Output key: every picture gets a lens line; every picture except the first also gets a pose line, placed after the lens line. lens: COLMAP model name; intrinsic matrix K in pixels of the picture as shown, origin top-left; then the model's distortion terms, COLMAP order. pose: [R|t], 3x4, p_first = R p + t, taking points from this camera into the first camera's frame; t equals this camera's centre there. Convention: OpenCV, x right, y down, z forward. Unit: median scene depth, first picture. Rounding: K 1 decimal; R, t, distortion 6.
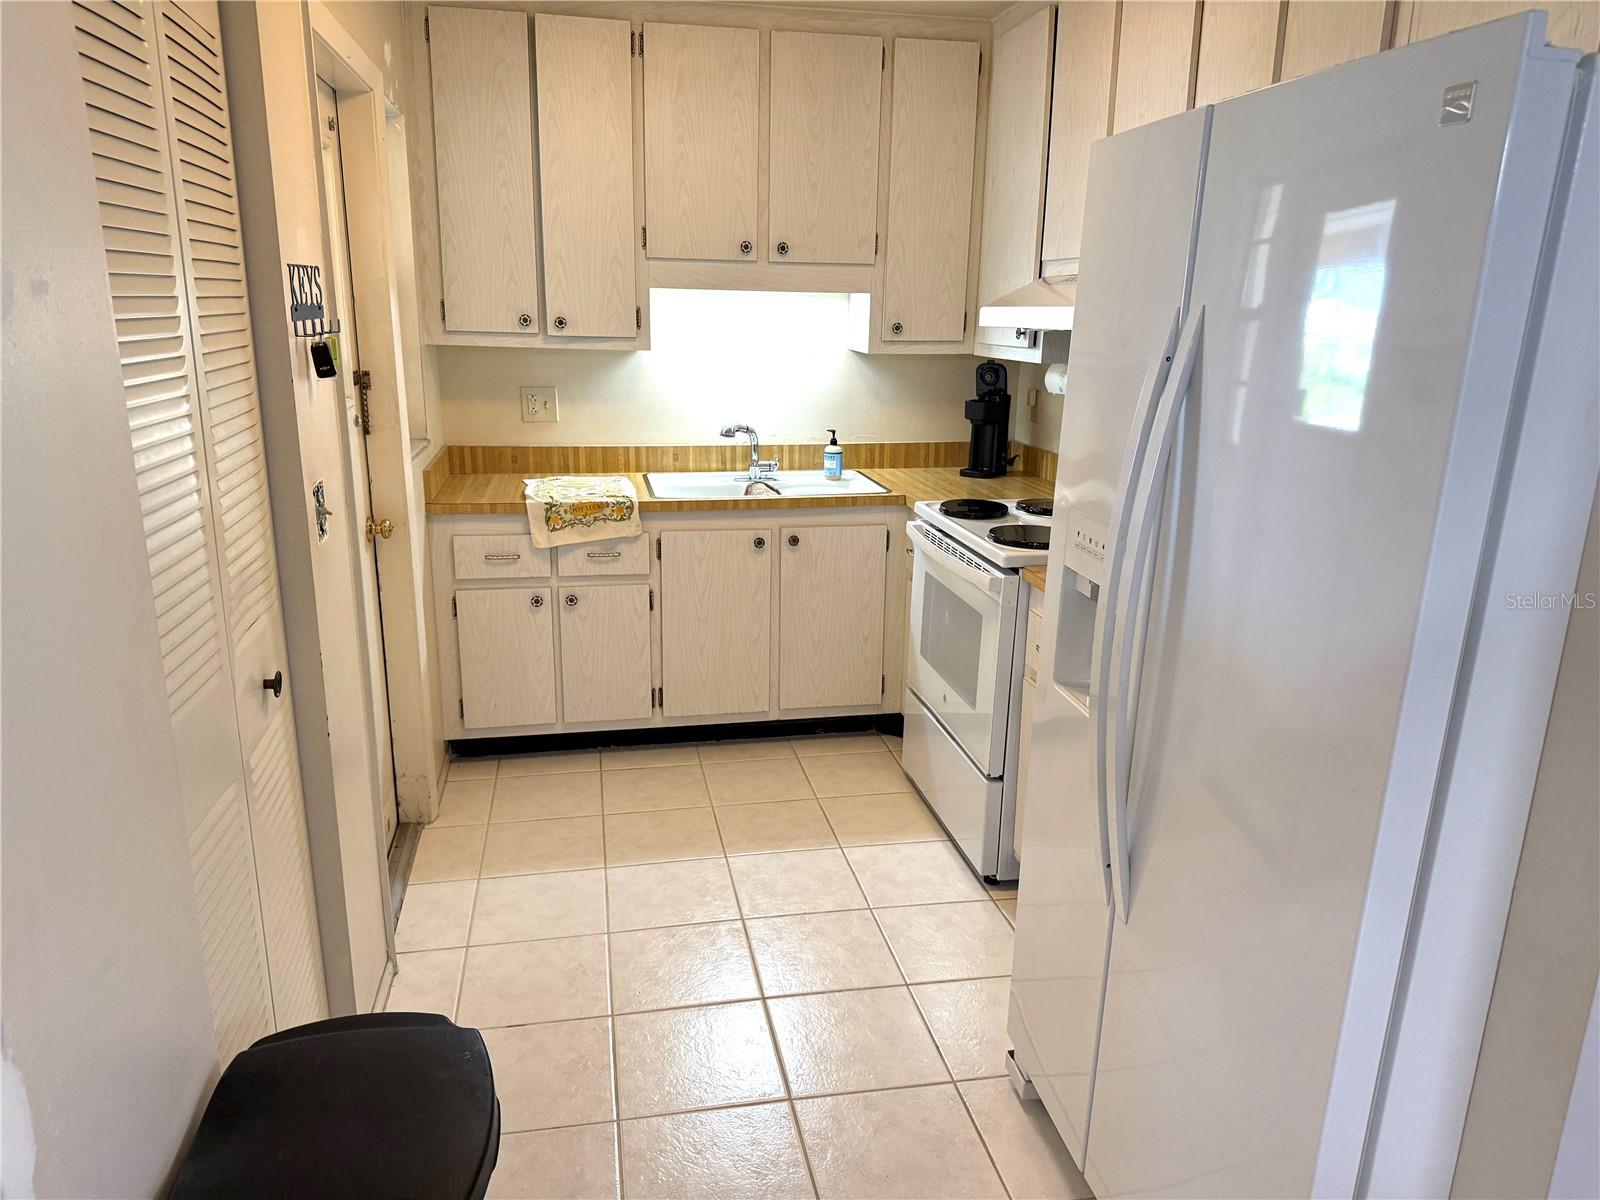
lens RADIAL K [[1123.3, 0, 803.4], [0, 1123.3, 611.8], [0, 0, 1]] dist [0.054731, -0.070079]
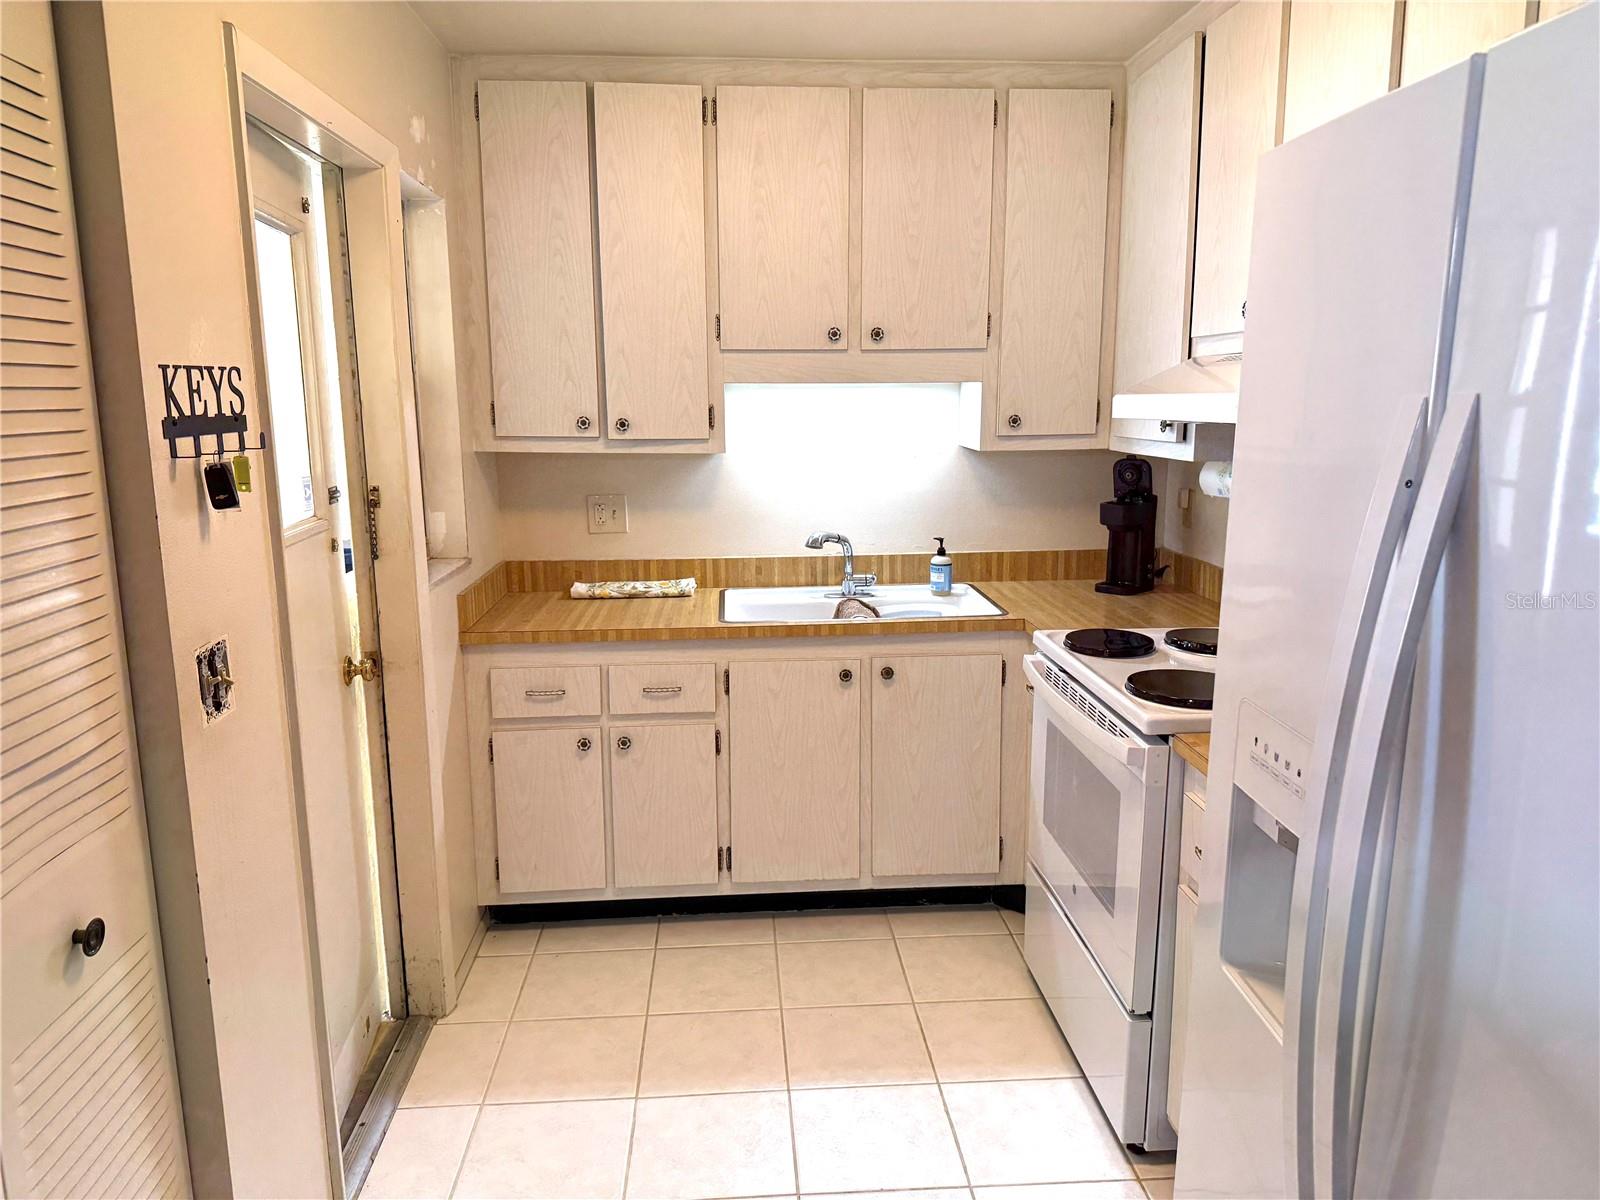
lens RADIAL K [[1123.3, 0, 795.3], [0, 1123.3, 598.0], [0, 0, 1]] dist [0.054731, -0.070079]
pose [[0.991118, 0.000143, -0.132988, 0.035117], [-0.011750, 0.996183, -0.086497, -0.047707], [0.132468, 0.087291, 0.987336, 0.168289]]
